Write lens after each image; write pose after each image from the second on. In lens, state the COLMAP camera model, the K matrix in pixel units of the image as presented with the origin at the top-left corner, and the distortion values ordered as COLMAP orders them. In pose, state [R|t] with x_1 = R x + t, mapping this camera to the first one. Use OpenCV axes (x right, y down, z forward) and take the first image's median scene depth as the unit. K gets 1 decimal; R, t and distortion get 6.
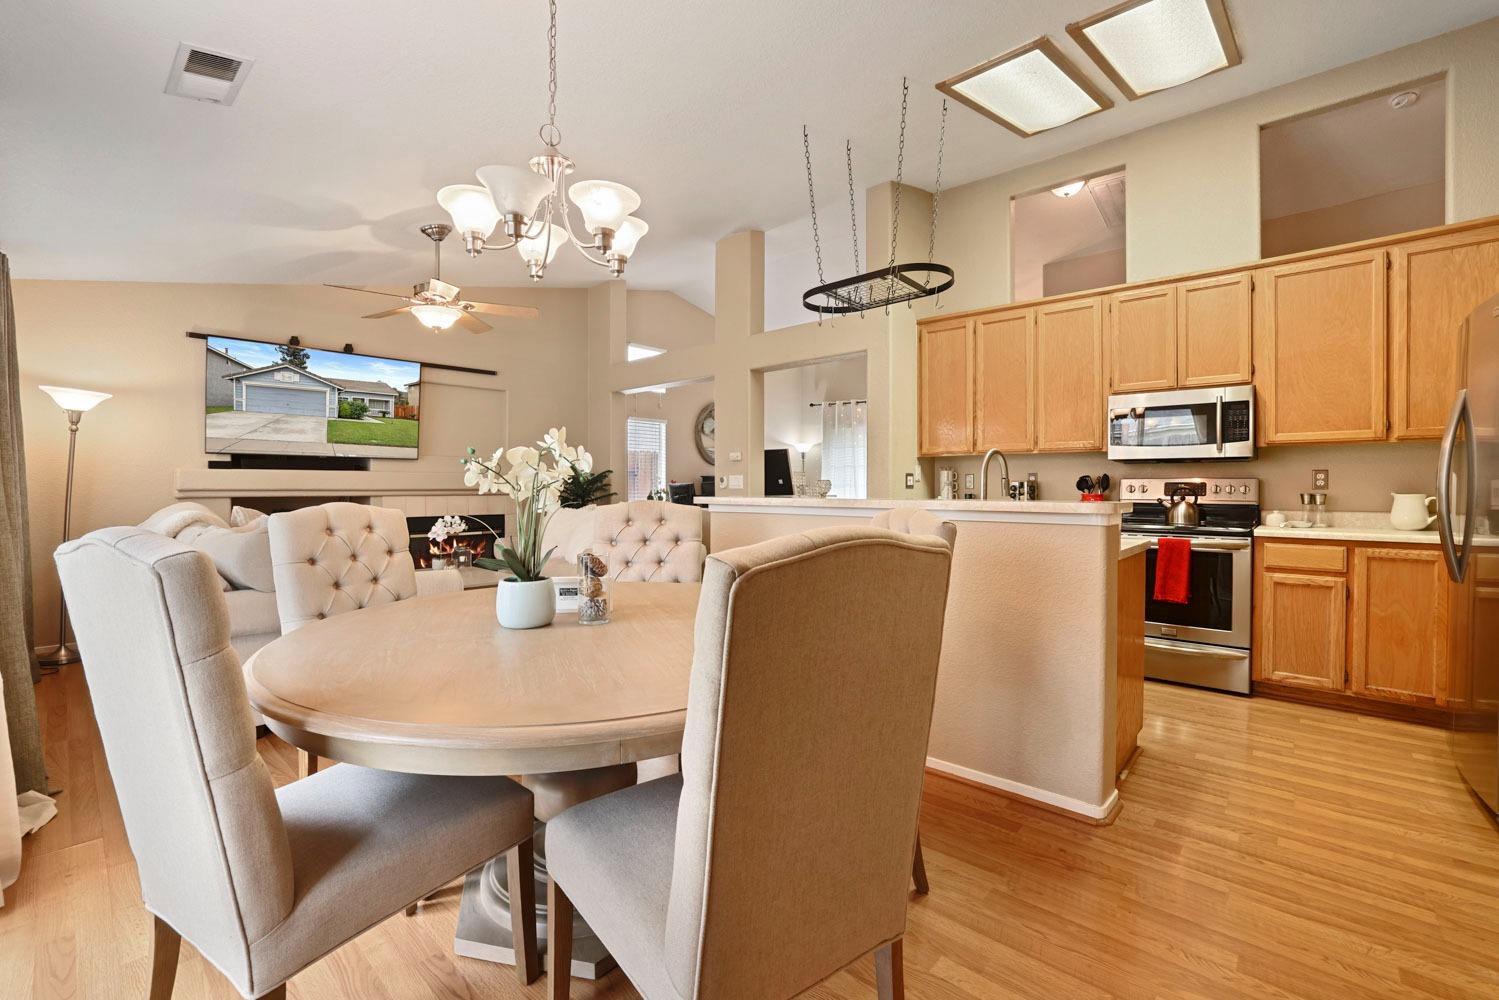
lens RADIAL K [[639.3, 0, 755.5], [0, 639.3, 497.3], [0, 0, 1]] dist [-0.033061, 0.008911]
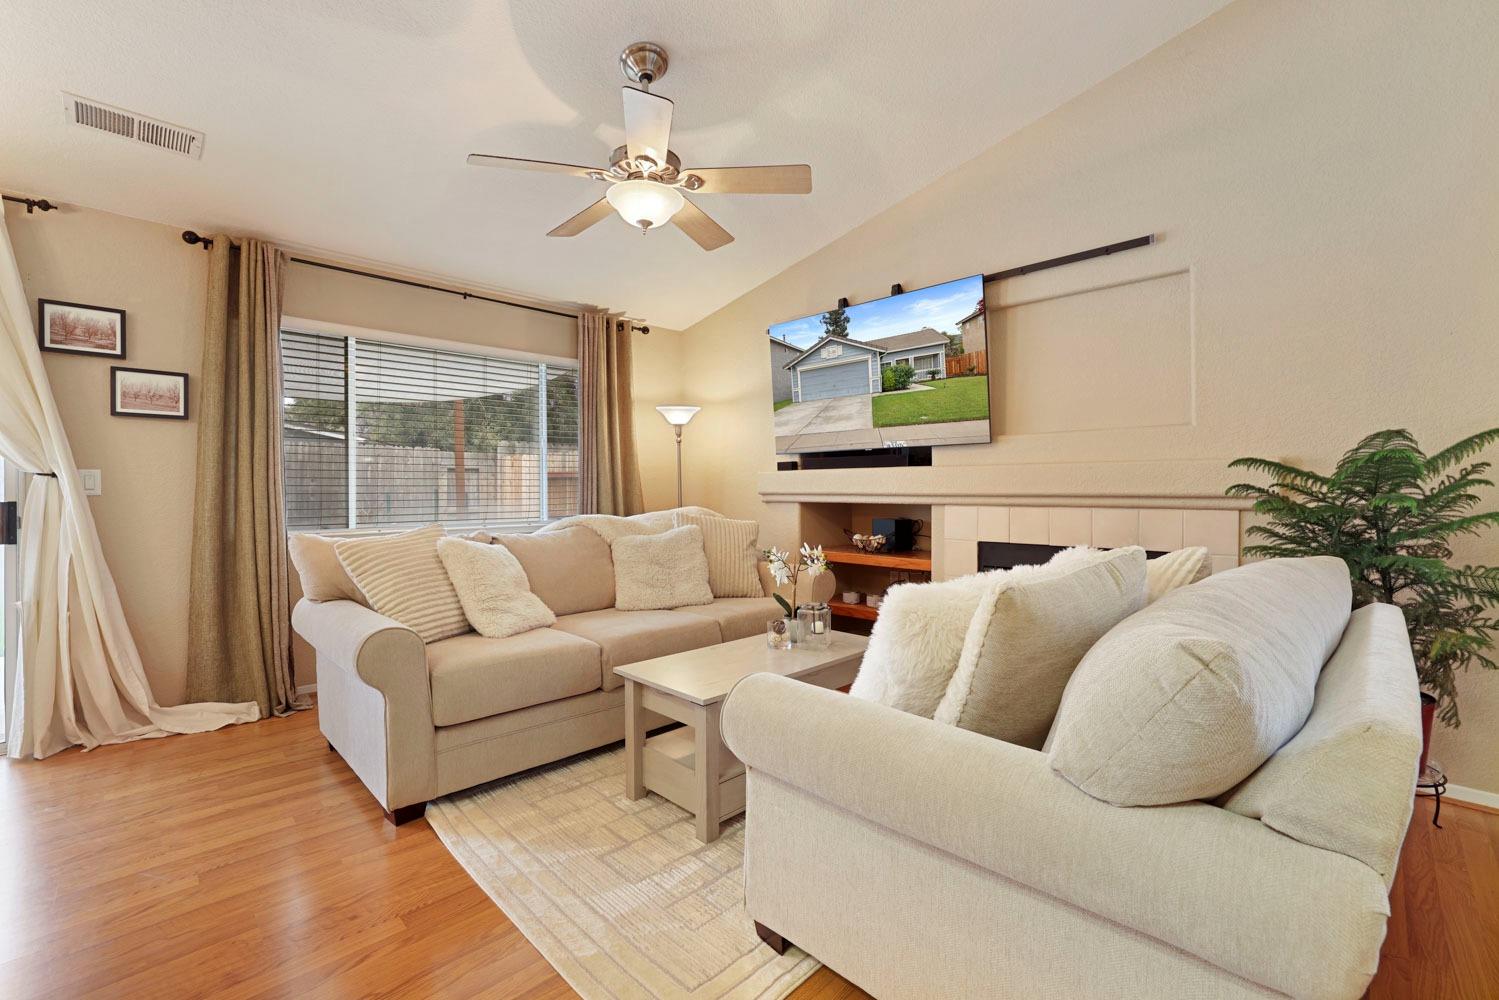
lens RADIAL K [[639.3, 0, 756.1], [0, 639.3, 494.8], [0, 0, 1]] dist [-0.033061, 0.008911]
pose [[-0.052490, 0.008749, -0.998583, 0.067278], [-0.018884, 0.999774, 0.009752, -0.016486], [0.998443, 0.019369, -0.052313, 0.947802]]
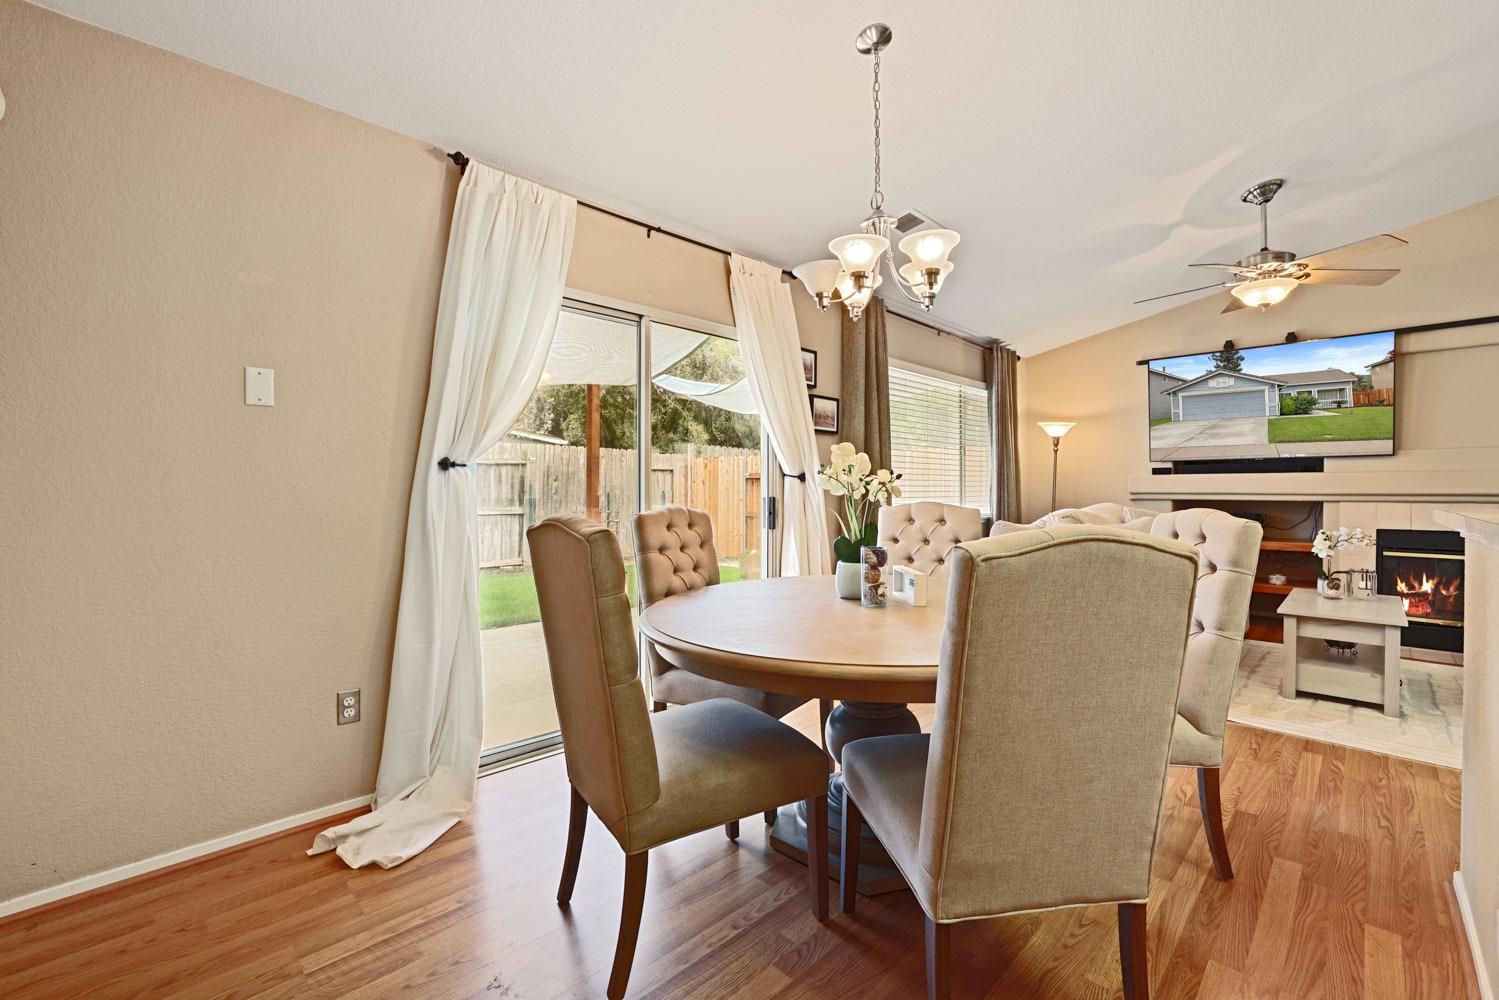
lens RADIAL K [[639.3, 0, 734.5], [0, 639.3, 490.3], [0, 0, 1]] dist [-0.033061, 0.008911]
pose [[-0.017165, 0.003857, -0.999845, 0.285229], [-0.020585, 0.999779, 0.004211, -0.004910], [0.999641, 0.020654, -0.017082, 0.233038]]
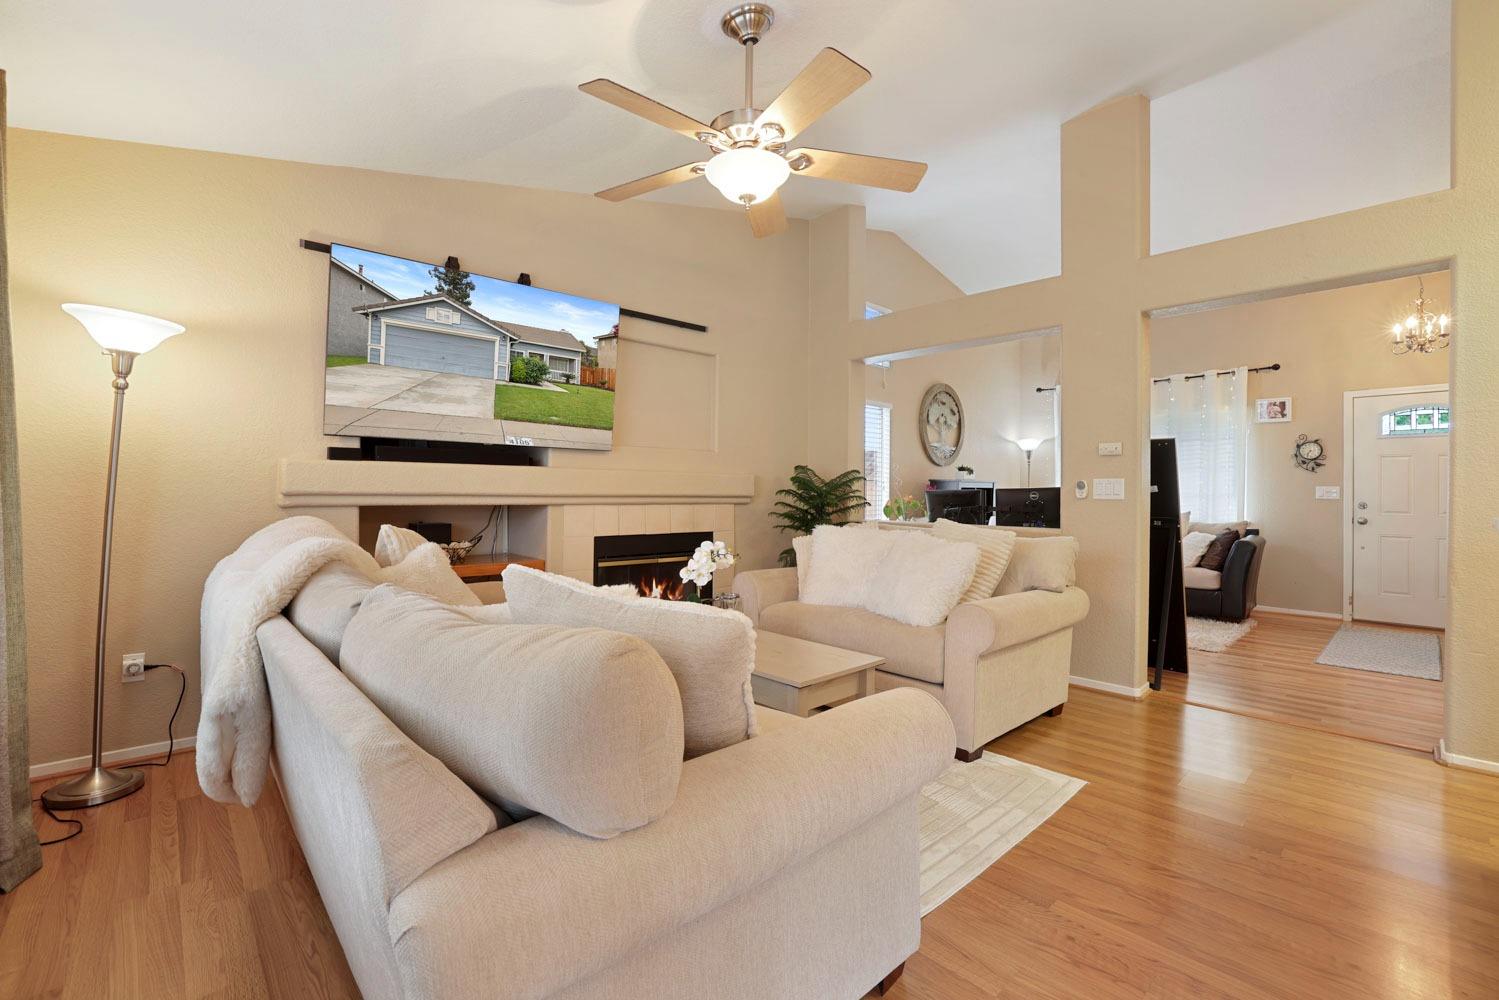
lens RADIAL K [[639.3, 0, 738.6], [0, 639.3, 484.1], [0, 0, 1]] dist [-0.033061, 0.008911]
pose [[0.994405, 0.012434, -0.104900, -0.376029], [-0.015051, 0.999594, -0.024193, -0.009163], [0.104557, 0.025636, 0.994188, 0.394674]]
